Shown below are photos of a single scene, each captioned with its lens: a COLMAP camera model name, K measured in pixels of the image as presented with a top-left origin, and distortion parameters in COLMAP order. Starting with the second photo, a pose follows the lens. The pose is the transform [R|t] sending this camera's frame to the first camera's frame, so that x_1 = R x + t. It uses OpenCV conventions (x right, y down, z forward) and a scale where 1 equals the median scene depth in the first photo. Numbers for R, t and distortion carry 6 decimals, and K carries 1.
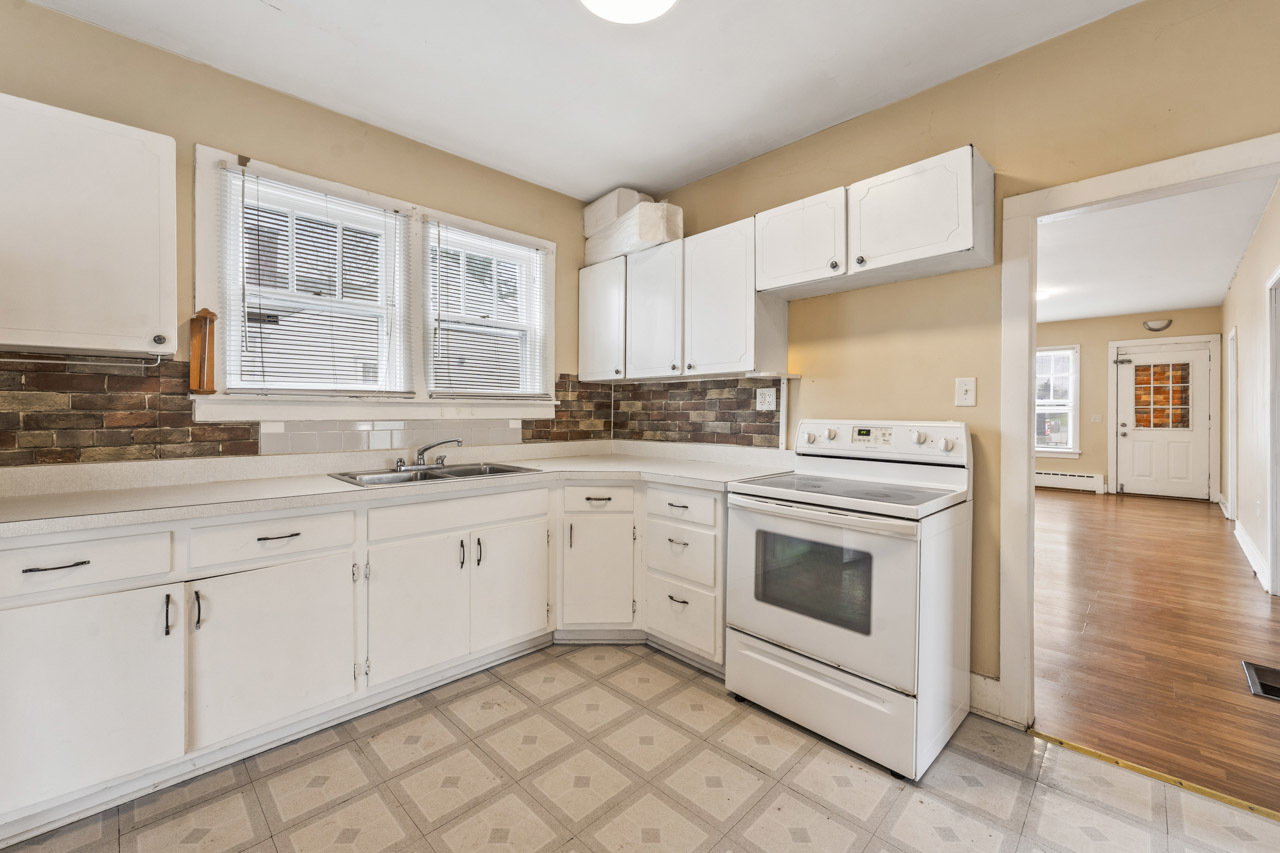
lens RADIAL K [[516.6, 0, 648.4], [0, 516.6, 412.1], [0, 0, 1]] dist [-0.002783, 0.000633]
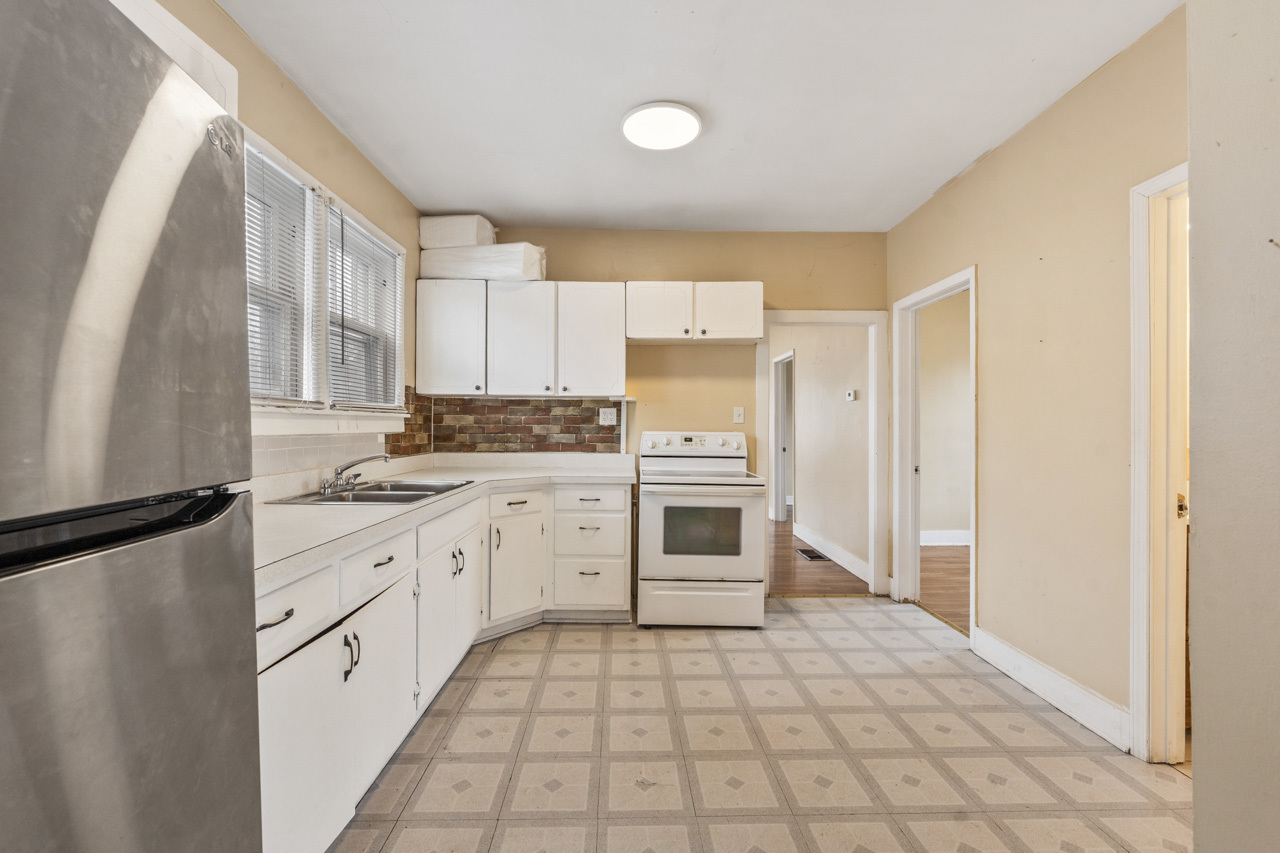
lens RADIAL K [[516.6, 0, 642.5], [0, 516.6, 427.9], [0, 0, 1]] dist [-0.002783, 0.000633]
pose [[0.694789, 0.000450, 0.719213, -0.874145], [-0.004680, 0.999981, 0.003895, -0.001904], [-0.719198, -0.006073, 0.694779, 0.024294]]
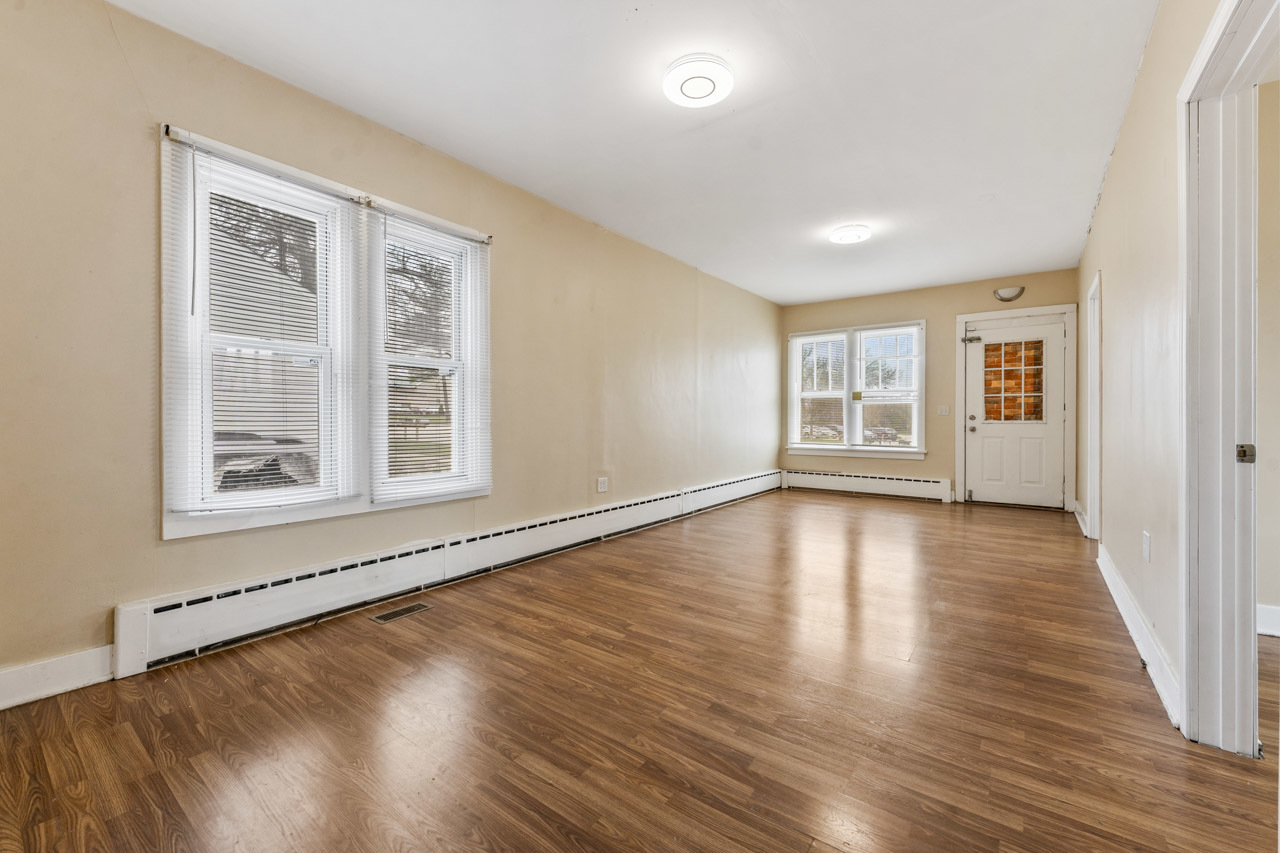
lens RADIAL K [[516.6, 0, 645.3], [0, 516.6, 421.4], [0, 0, 1]] dist [-0.002783, 0.000633]
pose [[0.988232, -0.007203, 0.152796, 0.264683], [0.005616, 0.999926, 0.010813, 0.017613], [-0.152862, -0.009827, 0.988199, 0.252663]]
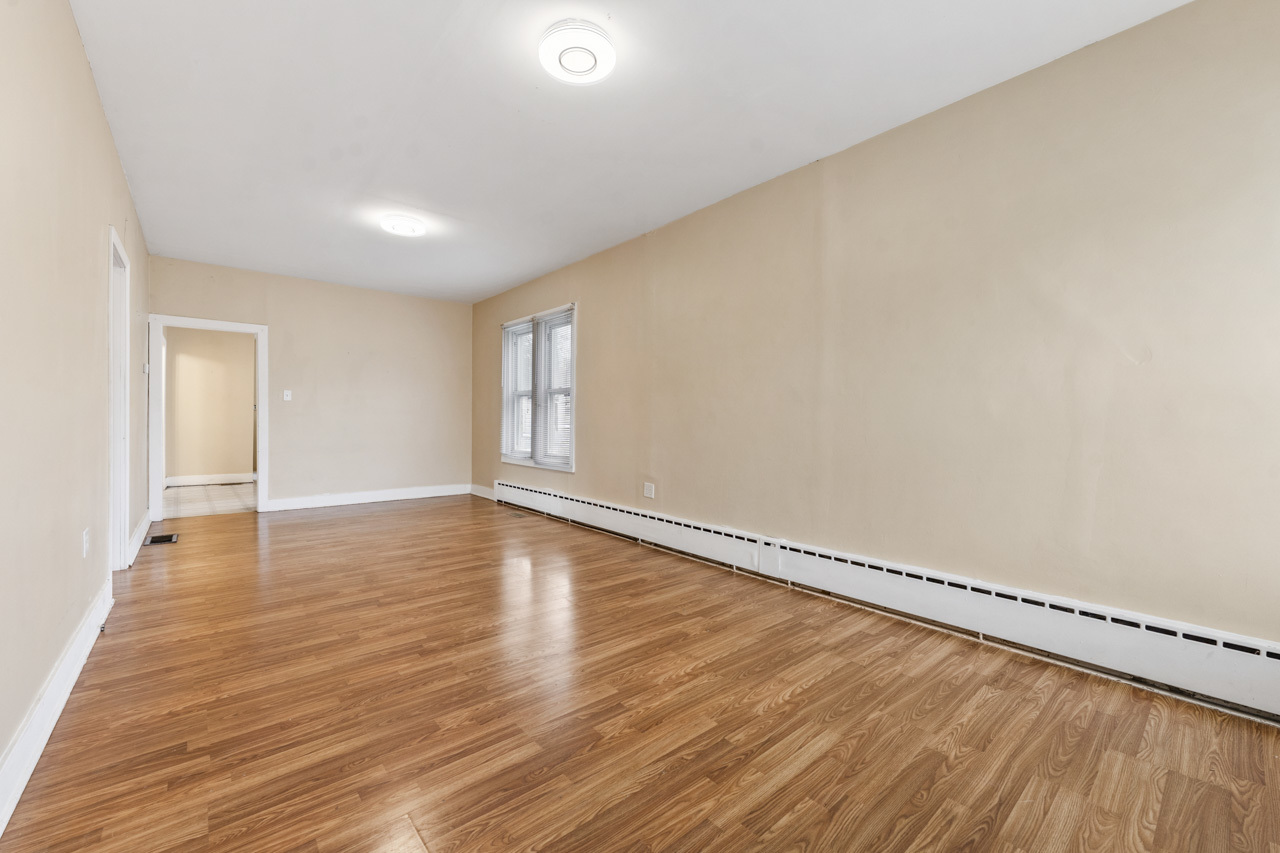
lens RADIAL K [[516.6, 0, 644.2], [0, 516.6, 406.7], [0, 0, 1]] dist [-0.002783, 0.000633]
pose [[-0.074832, -0.039780, -0.996402, 0.839679], [-0.008740, 0.999192, -0.039235, 0.021950], [0.997158, 0.005772, -0.075119, 0.814615]]
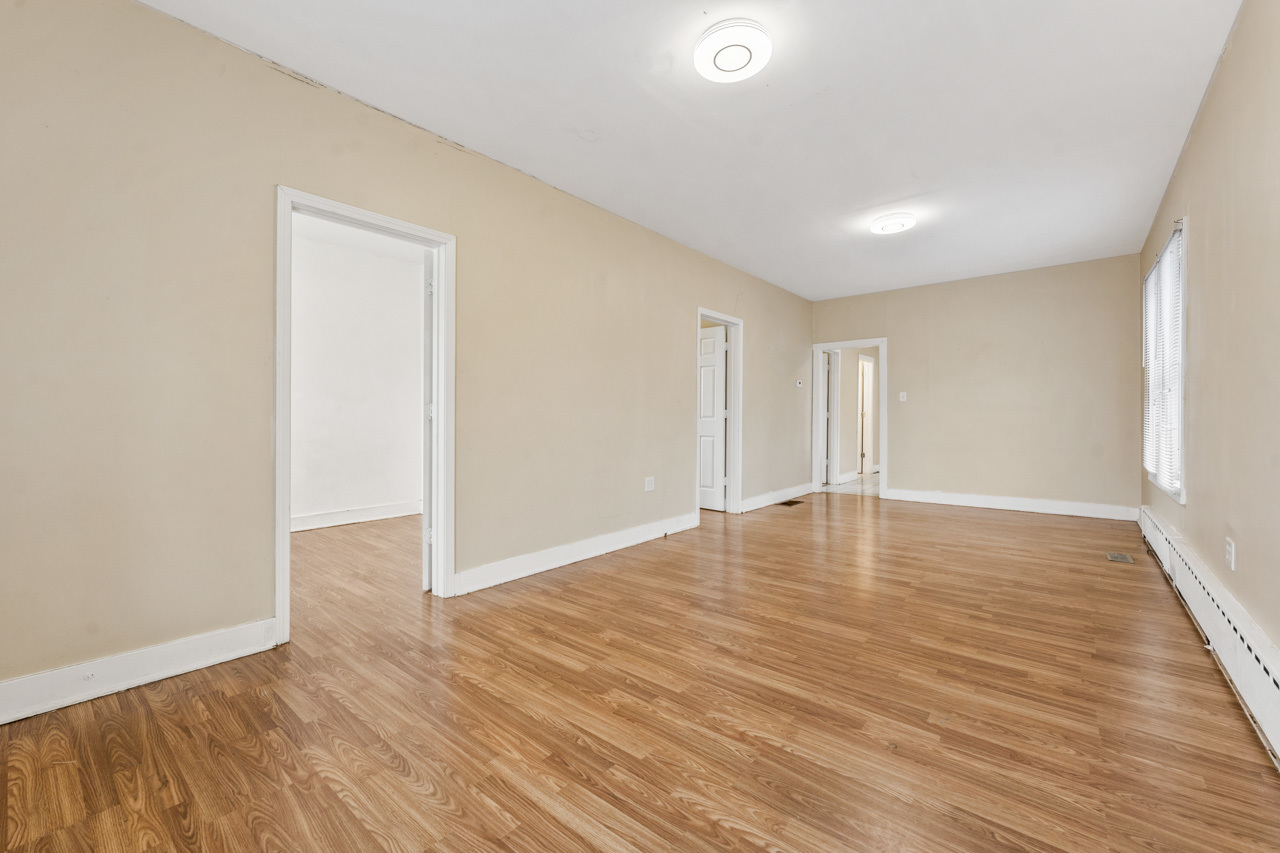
lens RADIAL K [[516.6, 0, 635.3], [0, 516.6, 421.3], [0, 0, 1]] dist [-0.002783, 0.000633]
pose [[-0.995895, -0.009323, -0.090037, 0.633831], [-0.009928, 0.999931, 0.006273, 0.019154], [0.089972, 0.007141, -0.995919, 1.023215]]
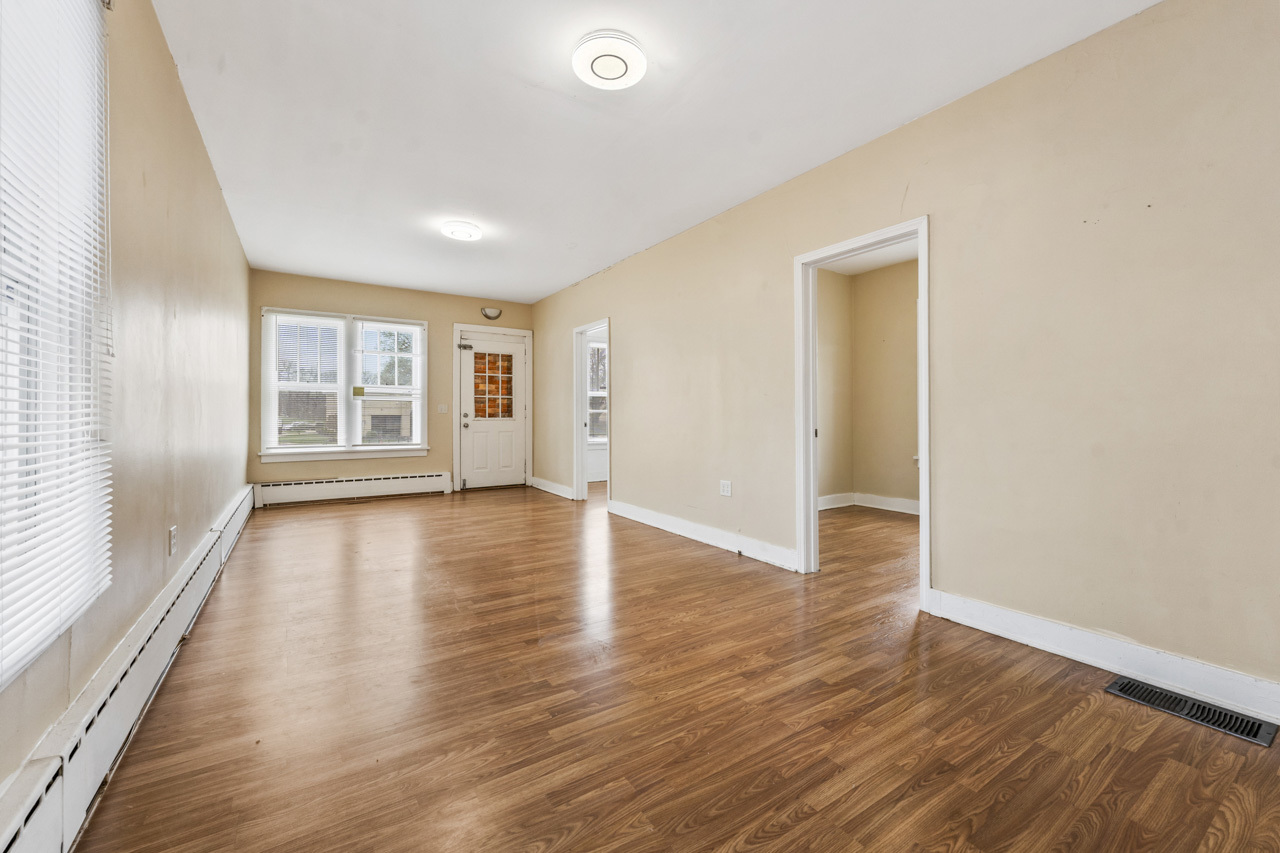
lens RADIAL K [[516.6, 0, 636.8], [0, 516.6, 413.2], [0, 0, 1]] dist [-0.002783, 0.000633]
pose [[0.195840, -0.002440, 0.980633, 0.067031], [-0.003475, 0.999989, 0.003183, 0.015554], [-0.980630, -0.004031, 0.195829, 0.475926]]
